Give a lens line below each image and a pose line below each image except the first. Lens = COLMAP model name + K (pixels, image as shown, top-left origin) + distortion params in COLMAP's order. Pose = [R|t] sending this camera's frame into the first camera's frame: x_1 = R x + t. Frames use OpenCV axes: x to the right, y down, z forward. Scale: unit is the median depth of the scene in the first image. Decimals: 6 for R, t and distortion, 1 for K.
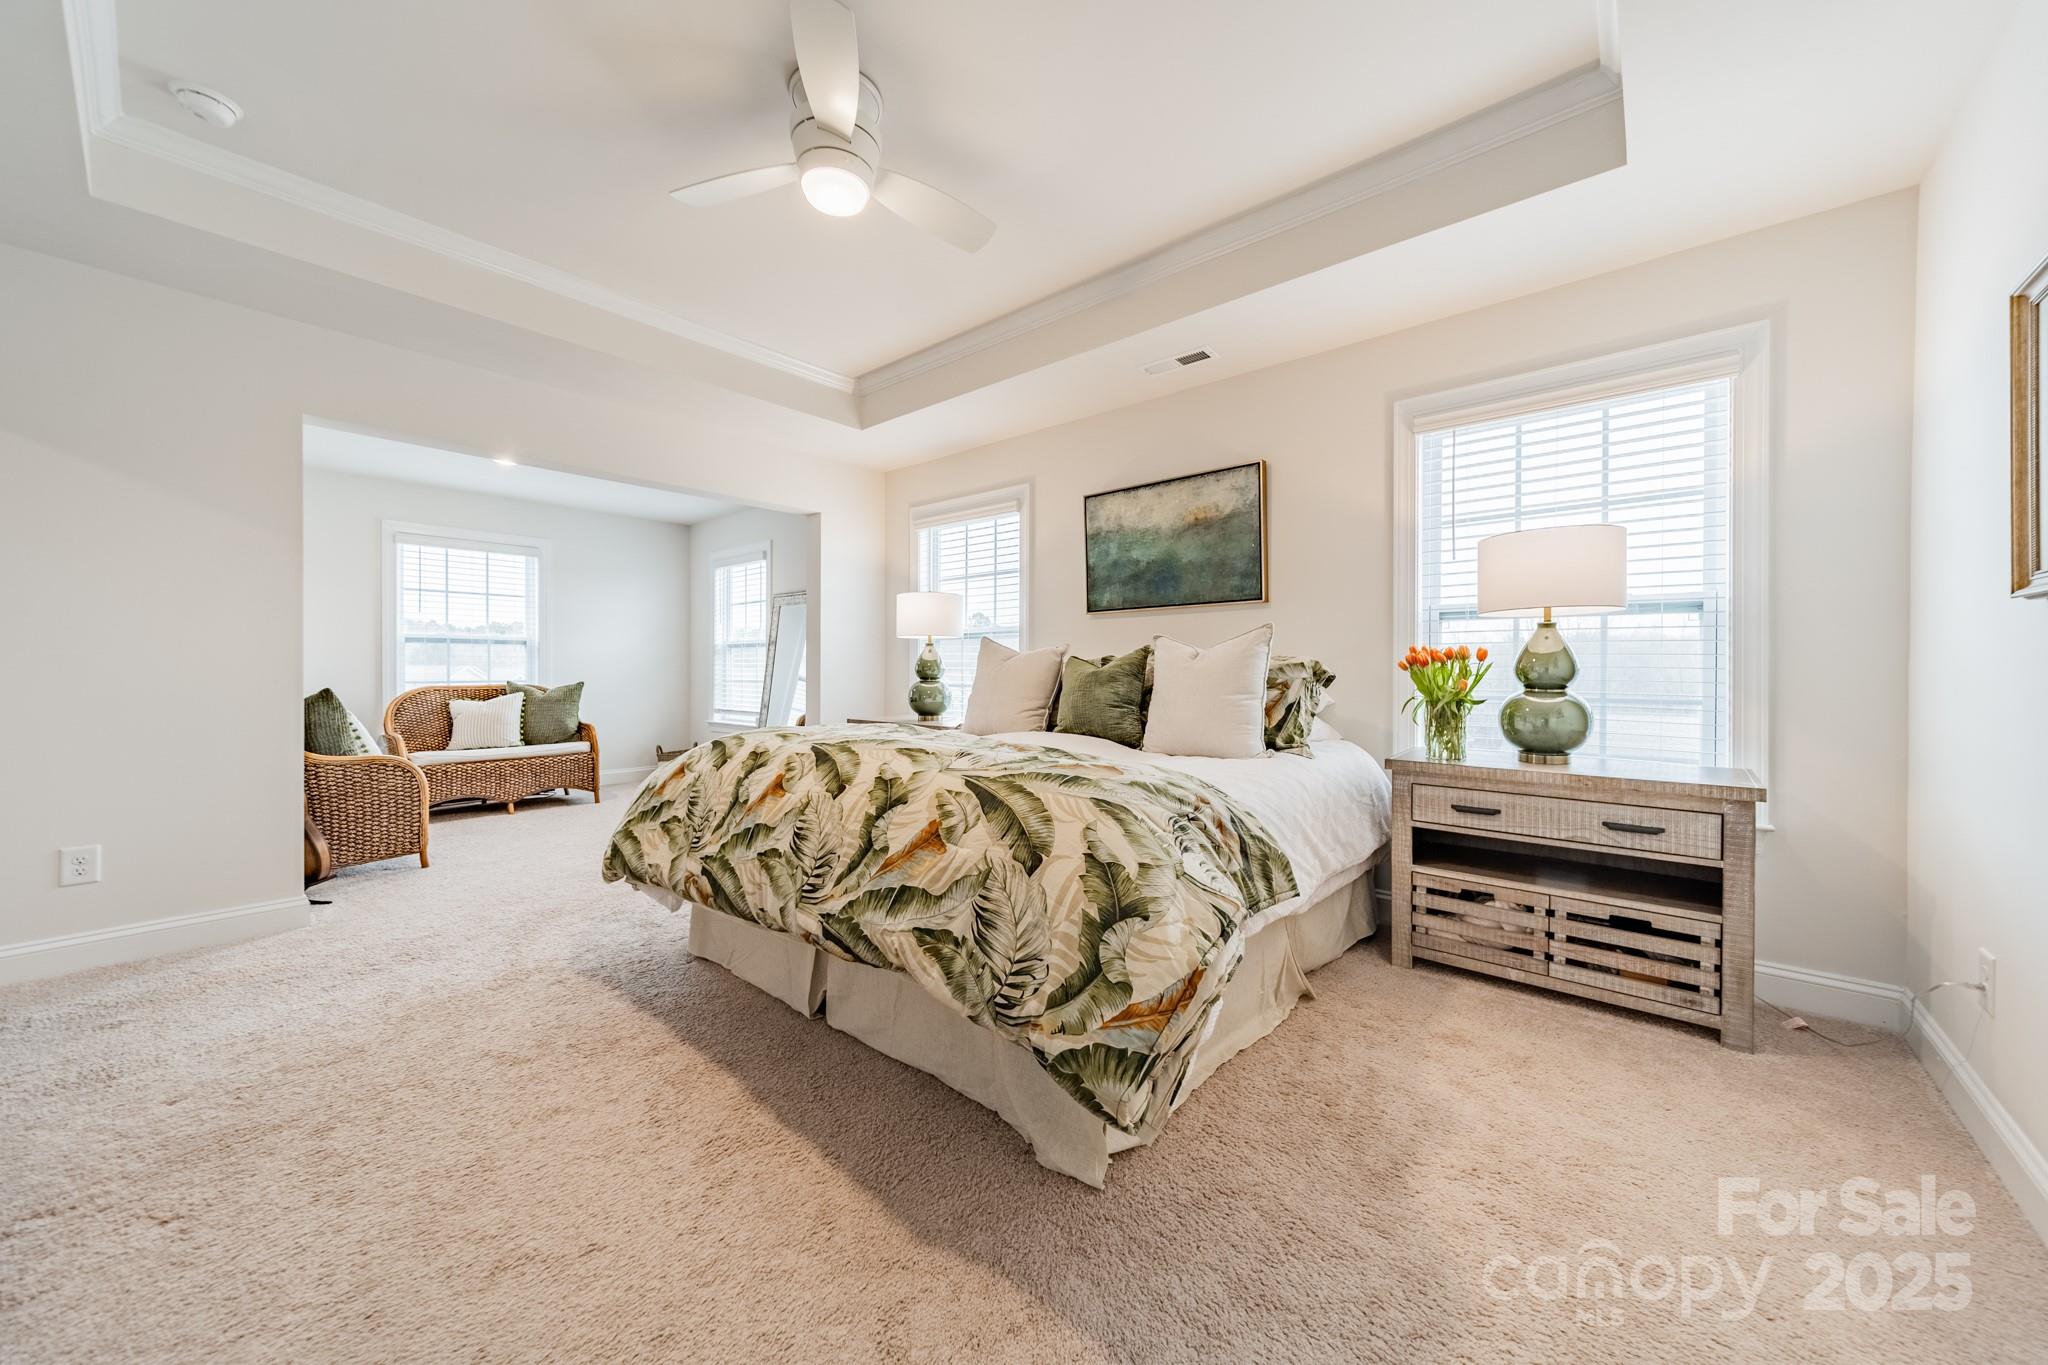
lens RADIAL K [[730.9, 0, 1010.0], [0, 730.9, 655.0], [0, 0, 1]] dist [0.007829, -0.000490]
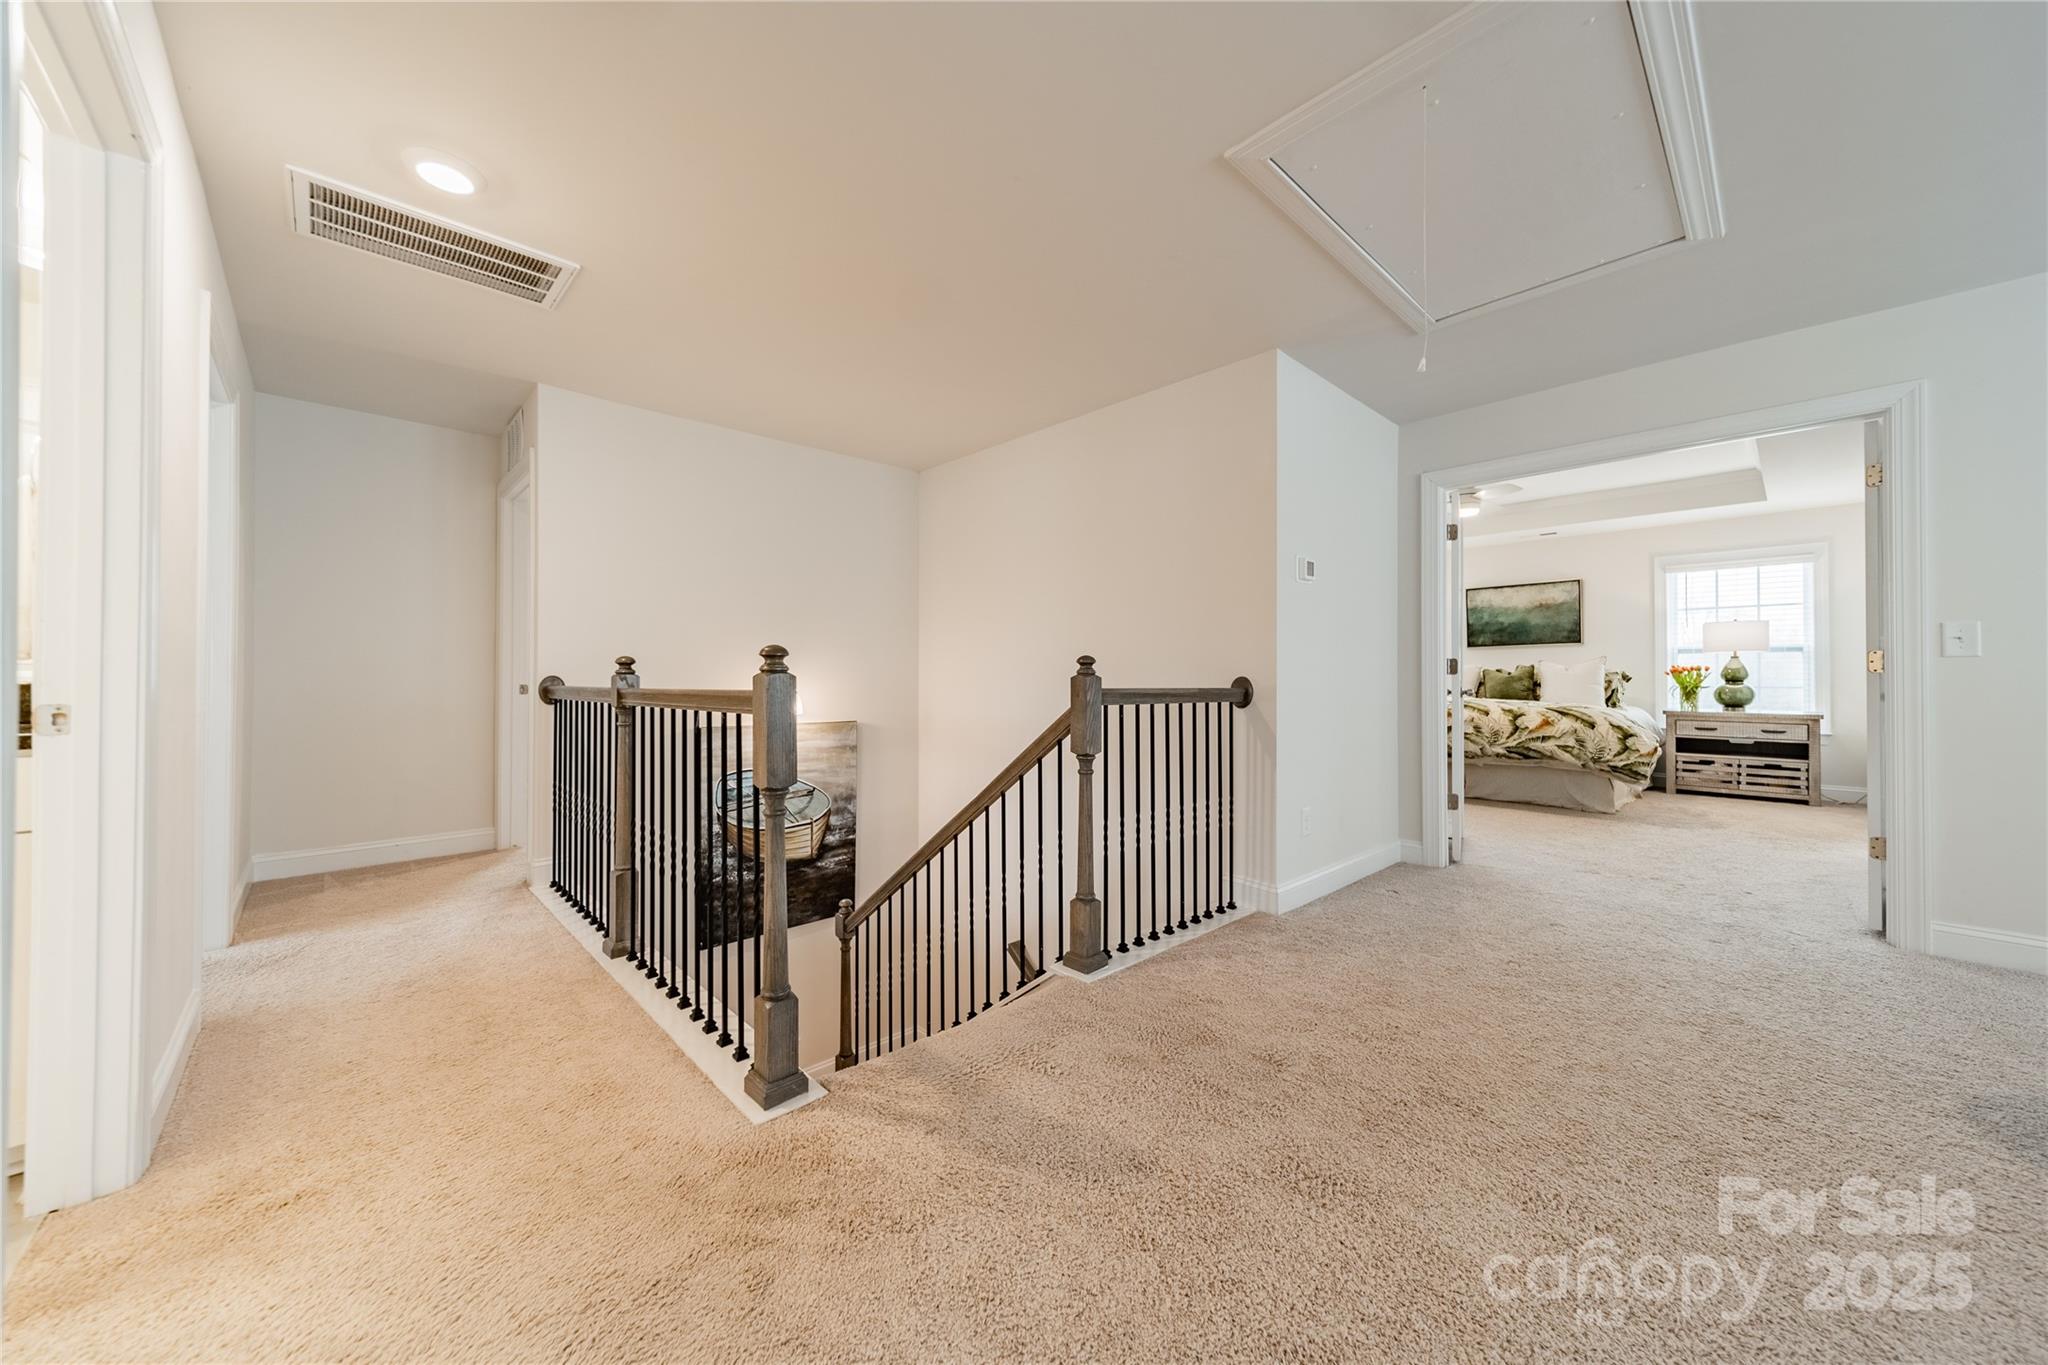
lens RADIAL K [[730.9, 0, 1000.7], [0, 730.9, 657.3], [0, 0, 1]] dist [0.007829, -0.000490]
pose [[0.994685, -0.004091, -0.102884, -1.254746], [0.002982, 0.999936, -0.010936, -0.016292], [0.102923, 0.010572, 0.994633, -1.470148]]
